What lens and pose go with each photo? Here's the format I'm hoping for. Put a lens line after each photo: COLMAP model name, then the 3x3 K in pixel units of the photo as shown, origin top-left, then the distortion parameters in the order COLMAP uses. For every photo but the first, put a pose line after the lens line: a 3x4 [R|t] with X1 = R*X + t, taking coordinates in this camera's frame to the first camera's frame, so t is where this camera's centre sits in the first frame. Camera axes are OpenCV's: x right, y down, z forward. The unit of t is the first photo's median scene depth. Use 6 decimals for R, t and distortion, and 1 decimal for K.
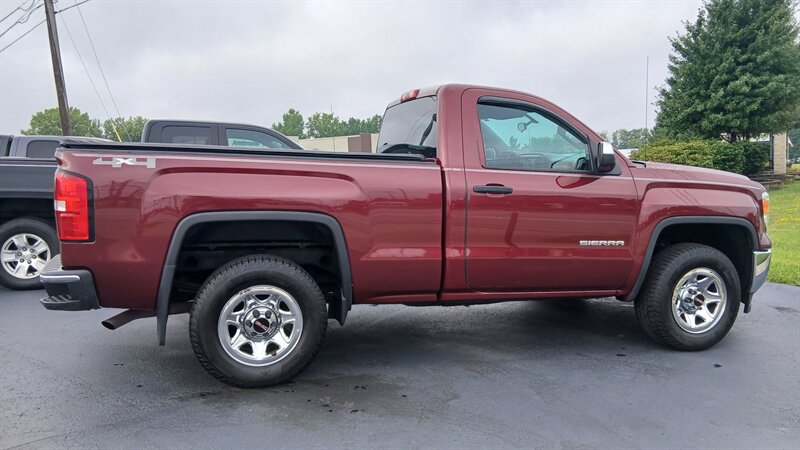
lens RADIAL K [[616.4, 0, 398.0], [0, 616.4, 224.9], [0, 0, 1]] dist [0.122216, -0.221427]
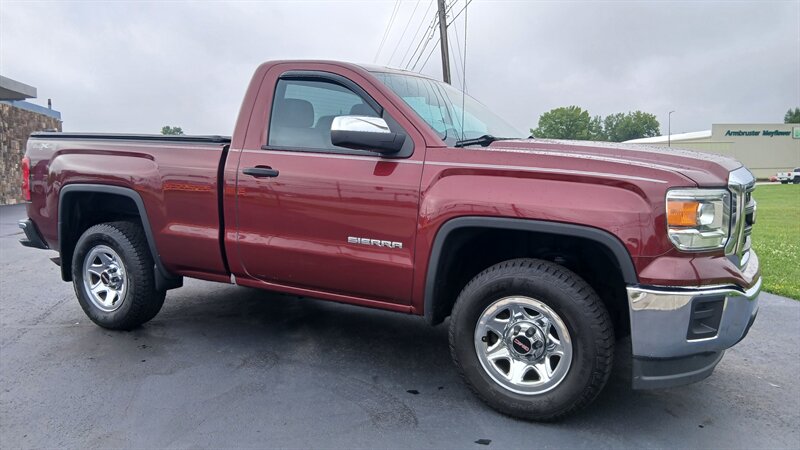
lens RADIAL K [[610.3, 0, 398.1], [0, 610.3, 224.3], [0, 0, 1]] dist [0.114311, -0.203193]
pose [[0.705194, 0.075524, -0.704981, 0.928992], [-0.068610, 0.996913, 0.038167, -0.027110], [0.705687, 0.021454, 0.708199, 0.479628]]
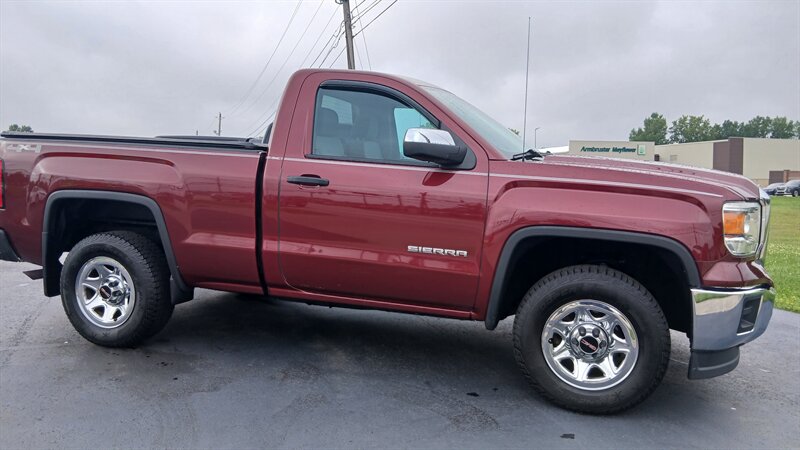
lens RADIAL K [[610.3, 0, 398.1], [0, 610.3, 224.3], [0, 0, 1]] dist [0.114311, -0.203193]
pose [[0.835446, 0.066650, -0.545516, 0.746754], [-0.072837, 0.997291, 0.010299, -0.011337], [0.544724, 0.031129, 0.838037, 0.299905]]
